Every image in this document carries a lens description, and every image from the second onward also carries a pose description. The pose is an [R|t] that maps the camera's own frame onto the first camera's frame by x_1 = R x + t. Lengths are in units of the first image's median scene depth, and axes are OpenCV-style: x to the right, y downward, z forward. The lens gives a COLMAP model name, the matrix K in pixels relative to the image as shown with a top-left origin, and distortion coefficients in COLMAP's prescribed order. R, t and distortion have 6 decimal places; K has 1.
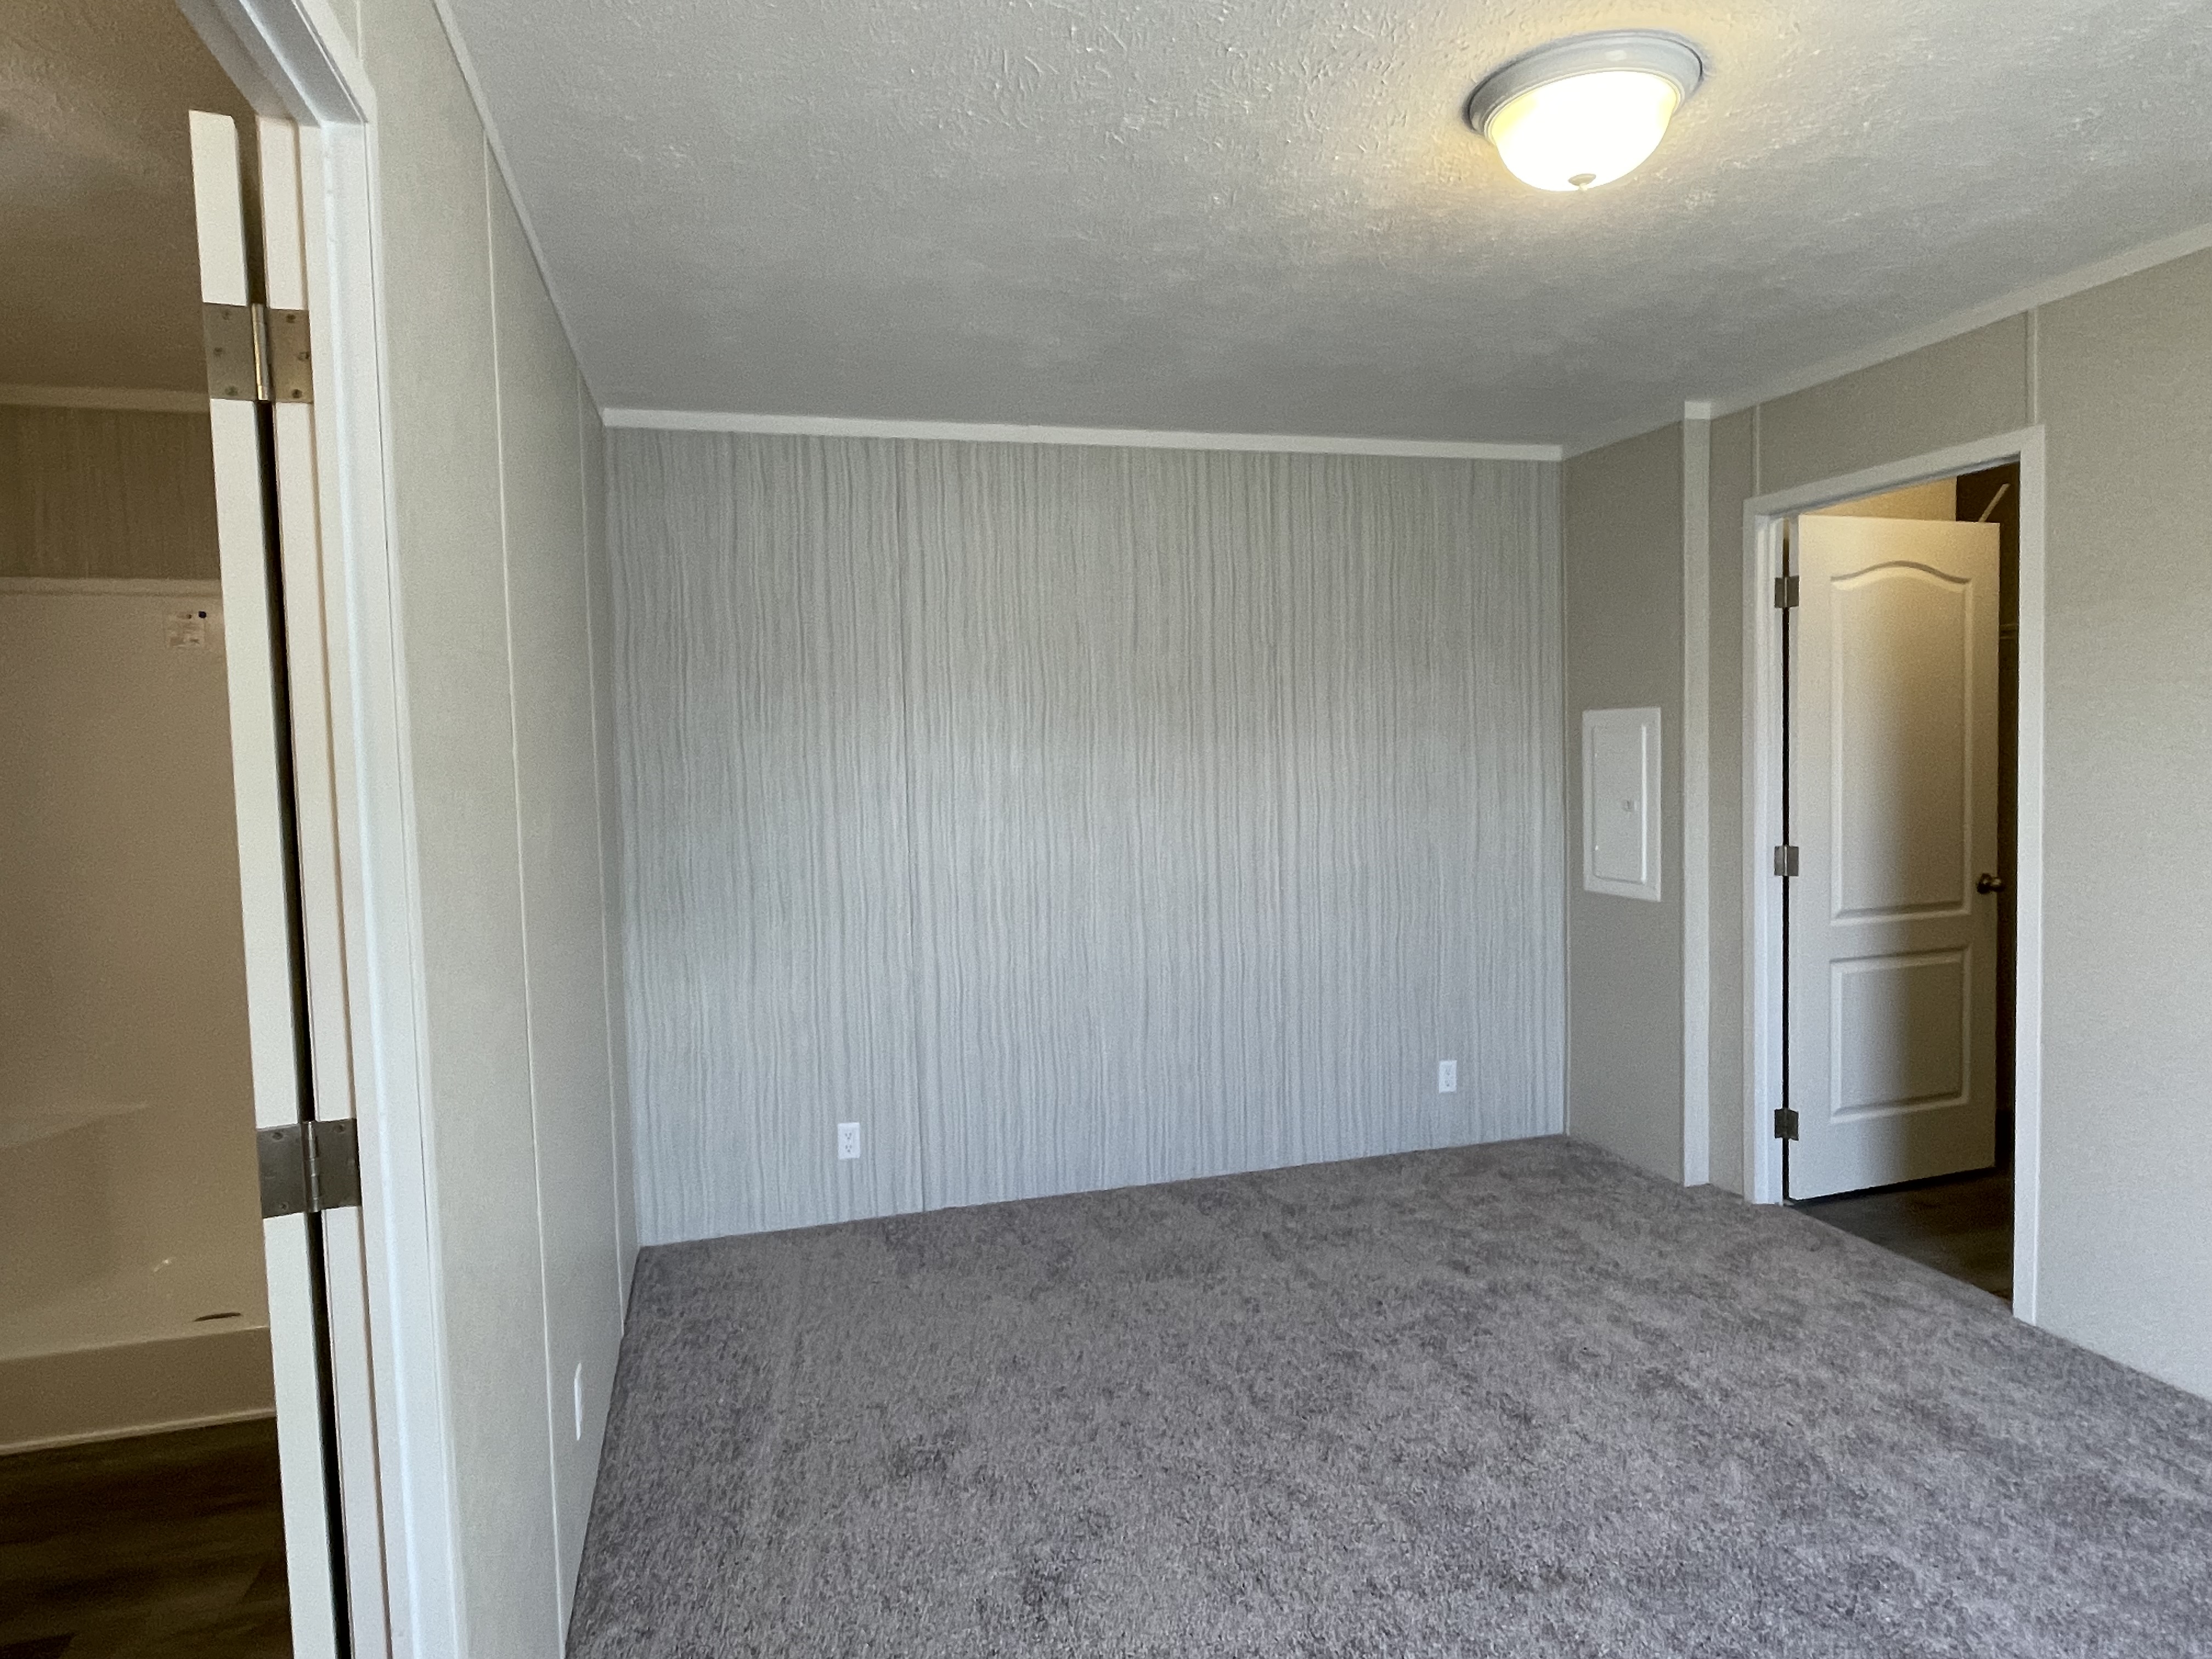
lens RADIAL K [[1298.3, 0, 1108.2], [0, 1298.3, 822.7], [0, 0, 1]] dist [-0.002981, -0.001087]
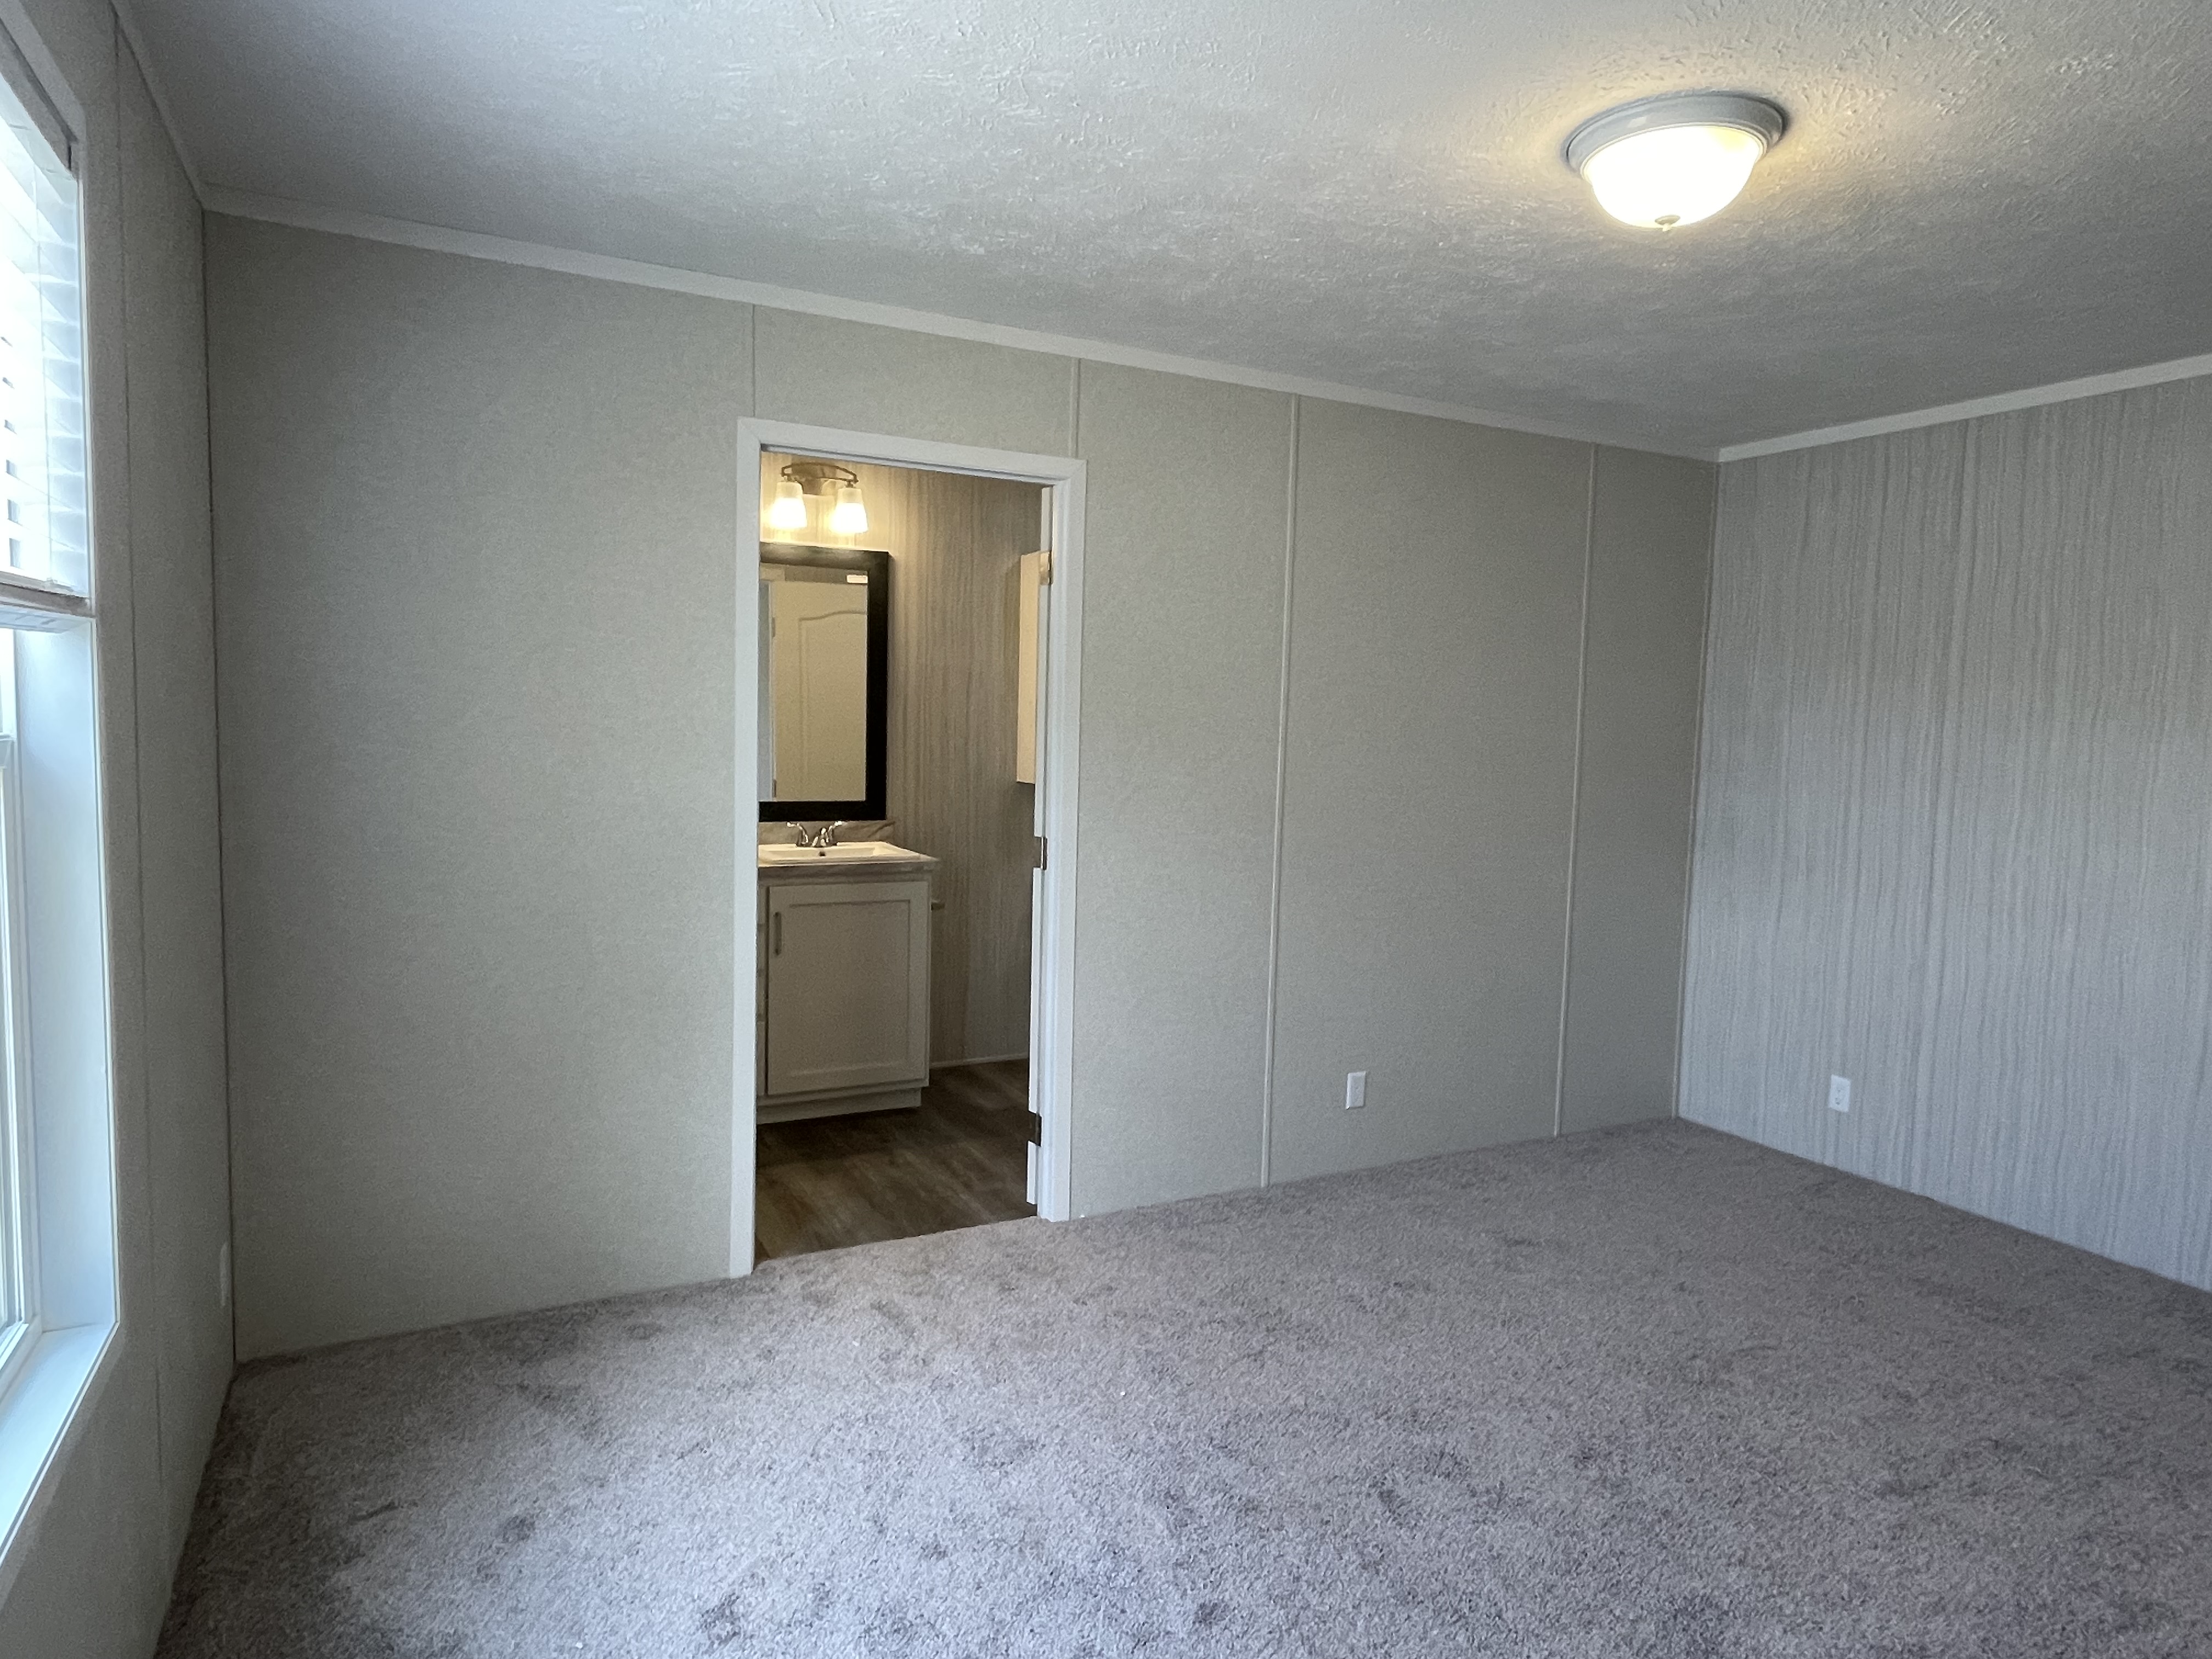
lens RADIAL K [[1298.3, 0, 1108.2], [0, 1298.3, 822.7], [0, 0, 1]] dist [-0.002981, -0.001087]
pose [[0.203627, 0.109496, -0.972906, 0.698645], [-0.085169, 0.991940, 0.093813, -0.026809], [0.975337, 0.063759, 0.211312, 0.169136]]
